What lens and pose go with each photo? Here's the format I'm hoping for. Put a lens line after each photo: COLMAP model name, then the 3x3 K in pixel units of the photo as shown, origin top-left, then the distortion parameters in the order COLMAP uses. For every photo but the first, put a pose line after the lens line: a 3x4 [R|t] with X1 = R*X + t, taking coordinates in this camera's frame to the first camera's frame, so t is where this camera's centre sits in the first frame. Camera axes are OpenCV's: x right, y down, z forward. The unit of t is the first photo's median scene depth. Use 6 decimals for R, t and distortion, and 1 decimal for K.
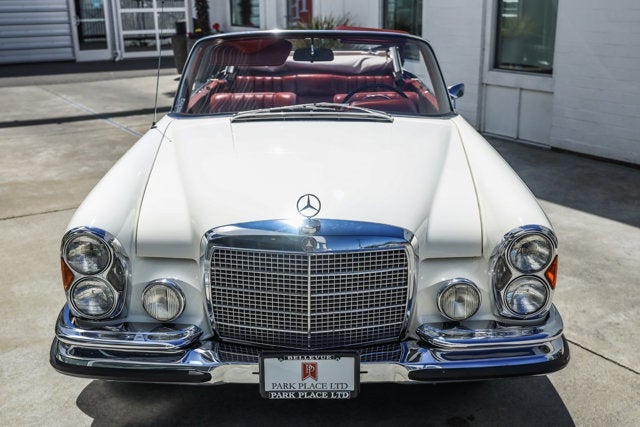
lens RADIAL K [[687.6, 0, 320.8], [0, 687.6, 208.6], [0, 0, 1]] dist [0.009377, 0.000000]
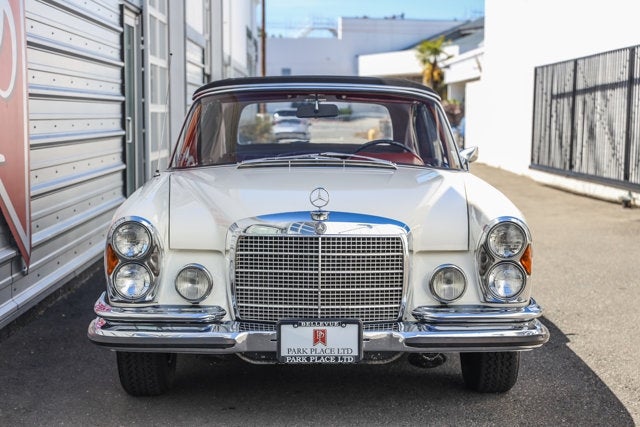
lens RADIAL K [[1111.2, 0, 318.1], [0, 1111.2, 216.5], [0, 0, 1]] dist [-0.013297, 0.000000]
pose [[0.999974, 0.005325, 0.004772, -0.027343], [-0.004240, 0.978993, -0.203851, 0.394460], [-0.005757, 0.203825, 0.978990, -0.835458]]
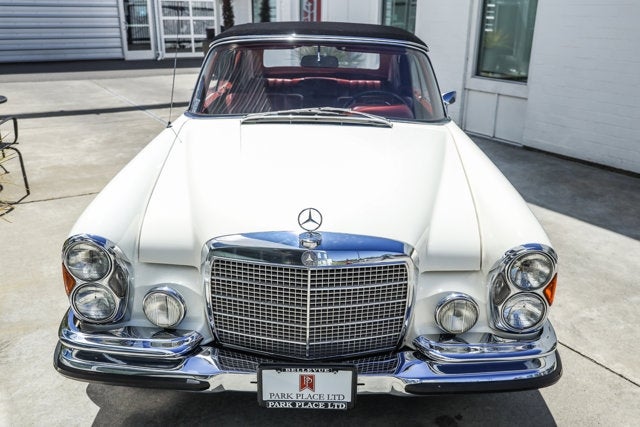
lens RADIAL K [[550.3, 0, 321.4], [0, 550.3, 210.6], [0, 0, 1]] dist [-0.005654, -0.037654]
pose [[0.999660, 0.025958, -0.002388, 0.000046], [-0.025805, 0.998391, 0.050496, -0.052829], [0.003695, -0.050418, 0.998721, 0.196508]]
